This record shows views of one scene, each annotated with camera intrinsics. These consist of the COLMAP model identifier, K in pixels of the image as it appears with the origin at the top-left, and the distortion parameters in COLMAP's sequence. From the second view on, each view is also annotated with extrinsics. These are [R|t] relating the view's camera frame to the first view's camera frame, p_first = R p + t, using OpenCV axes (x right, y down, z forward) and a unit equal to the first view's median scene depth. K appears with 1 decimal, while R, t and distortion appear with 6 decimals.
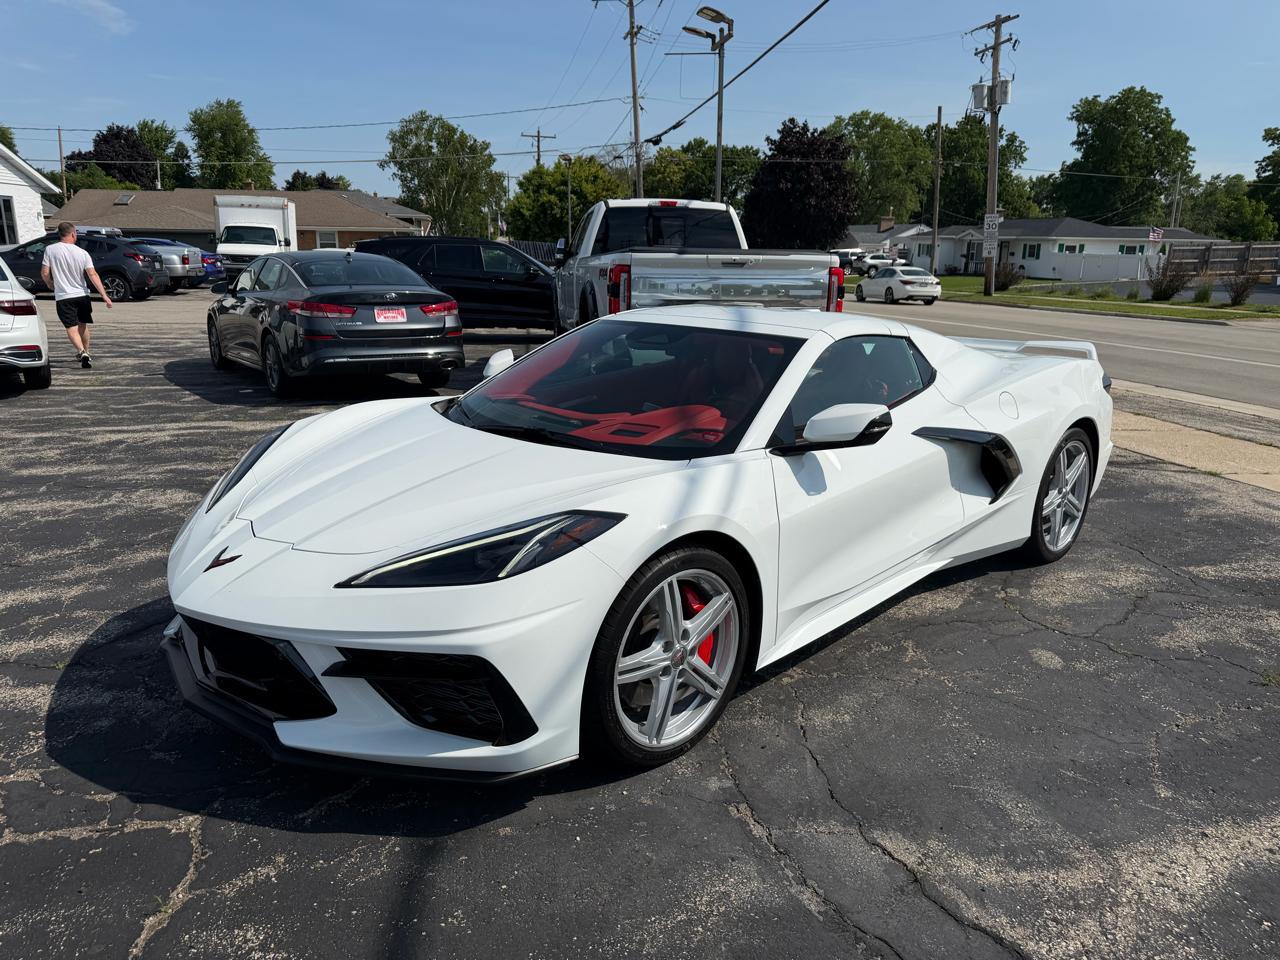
lens RADIAL K [[902.1, 0, 631.6], [0, 902.1, 478.6], [0, 0, 1]] dist [0.029837, -0.034282]
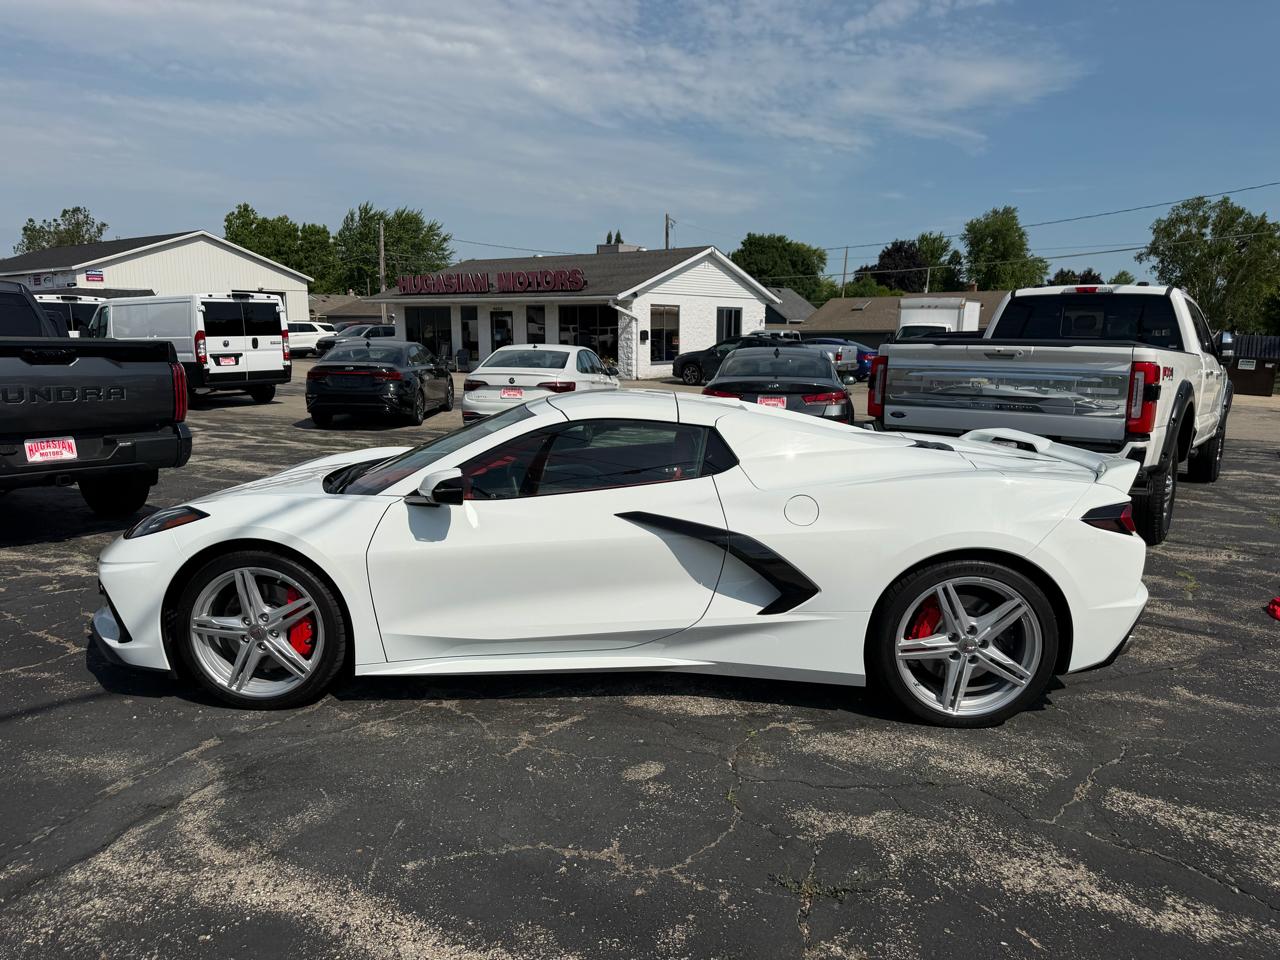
lens RADIAL K [[898.8, 0, 638.1], [0, 898.8, 481.7], [0, 0, 1]] dist [0.077433, -0.100939]
pose [[0.705731, 0.103017, -0.700951, 0.123184], [-0.173261, 0.984426, -0.029764, -0.007182], [0.686968, 0.142453, 0.712588, 0.034451]]
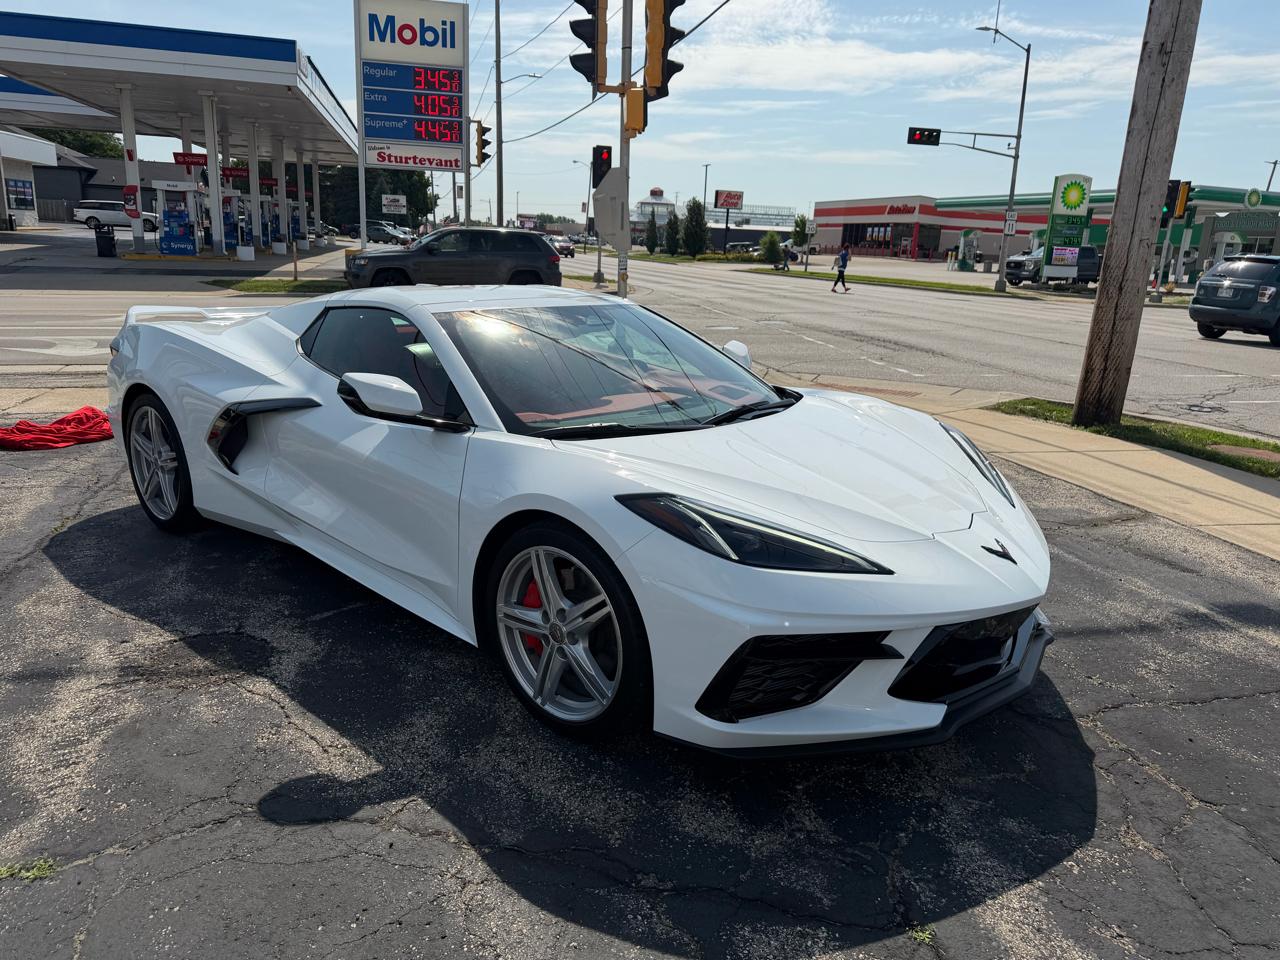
lens RADIAL K [[909.0, 0, 633.4], [0, 909.0, 478.6], [0, 0, 1]] dist [0.024212, -0.030220]
pose [[-0.090711, -0.269083, 0.958836, -0.122868], [0.206215, 0.936862, 0.282426, -0.032562], [-0.974293, 0.223345, -0.029495, 0.125505]]
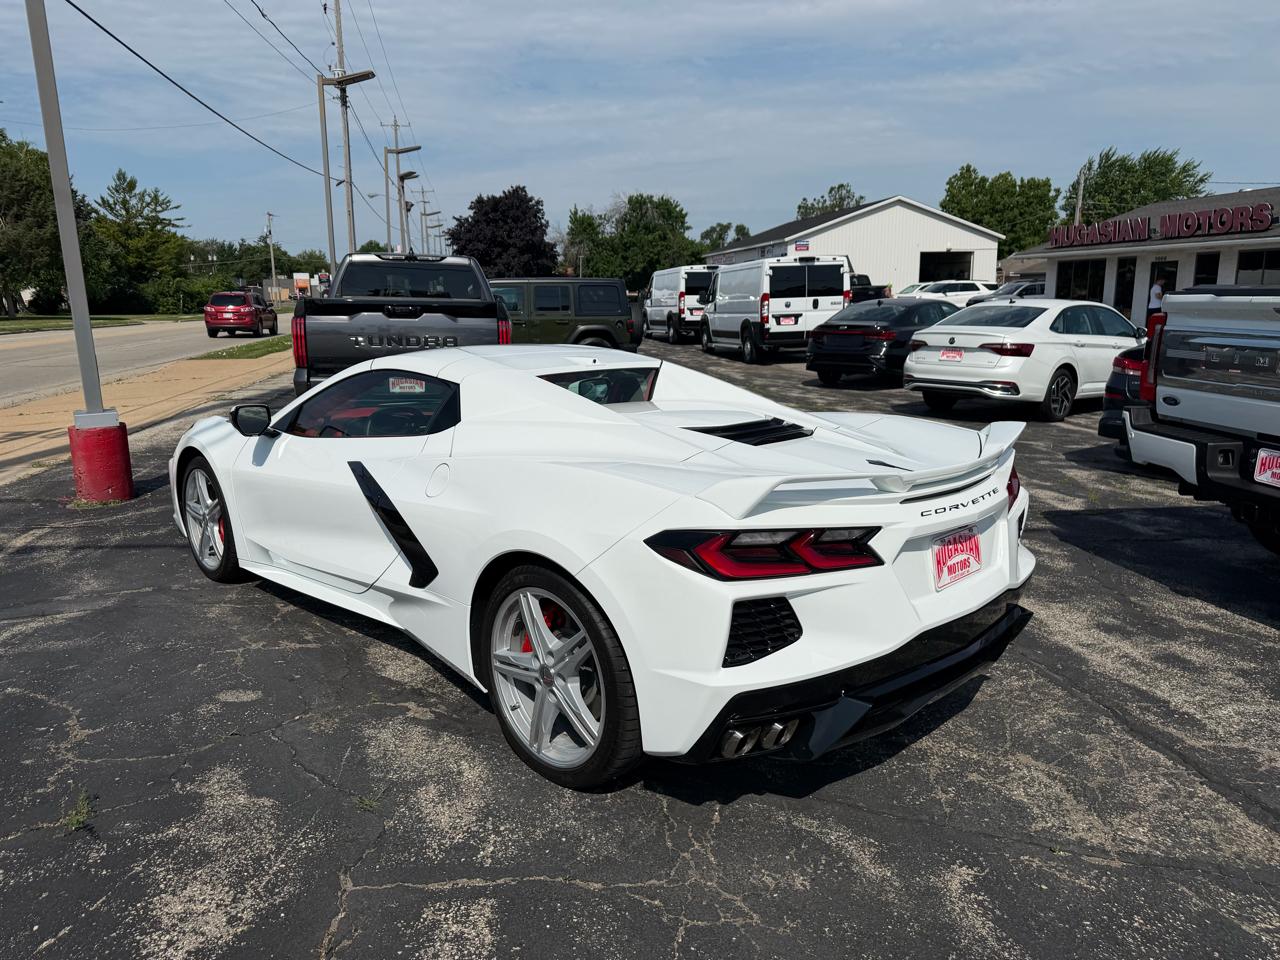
lens RADIAL K [[898.8, 0, 638.1], [0, 898.8, 481.7], [0, 0, 1]] dist [0.077433, -0.100939]
pose [[0.013033, 0.186009, -0.982462, 0.160834], [-0.243515, 0.953553, 0.177306, -0.035242], [0.969810, 0.236933, 0.057723, 0.151206]]
